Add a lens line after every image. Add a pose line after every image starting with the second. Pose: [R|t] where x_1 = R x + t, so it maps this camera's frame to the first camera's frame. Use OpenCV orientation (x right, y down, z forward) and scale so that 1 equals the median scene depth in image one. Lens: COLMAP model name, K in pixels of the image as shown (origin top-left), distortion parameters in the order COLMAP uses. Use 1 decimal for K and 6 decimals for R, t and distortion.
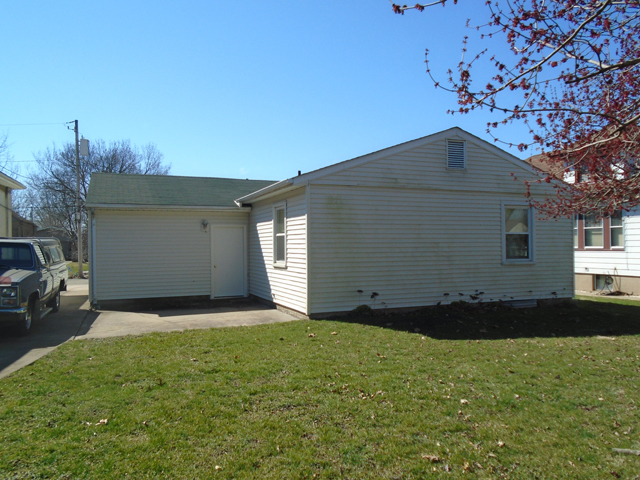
lens RADIAL K [[479.1, 0, 320.0], [0, 479.1, 240.0], [0, 0, 1]] dist [0.004489, 0.001778]
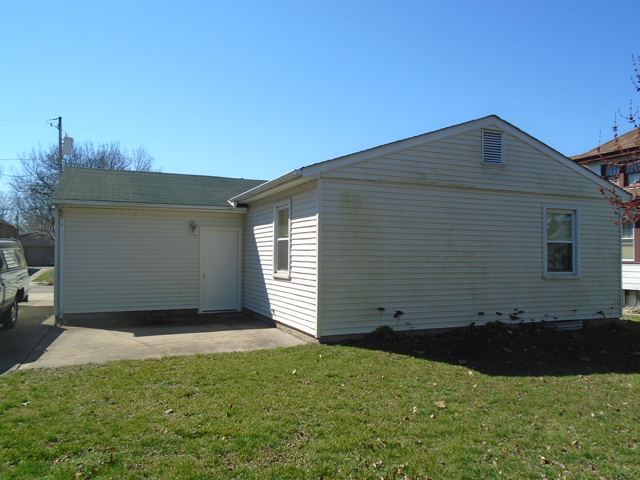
lens RADIAL K [[479.1, 0, 320.0], [0, 479.1, 240.0], [0, 0, 1]] dist [0.004489, 0.001778]
pose [[0.999729, 0.015186, 0.017648, -0.033692], [-0.014846, 0.999704, -0.019266, 0.005697], [-0.017935, 0.018999, 0.999659, 0.166212]]
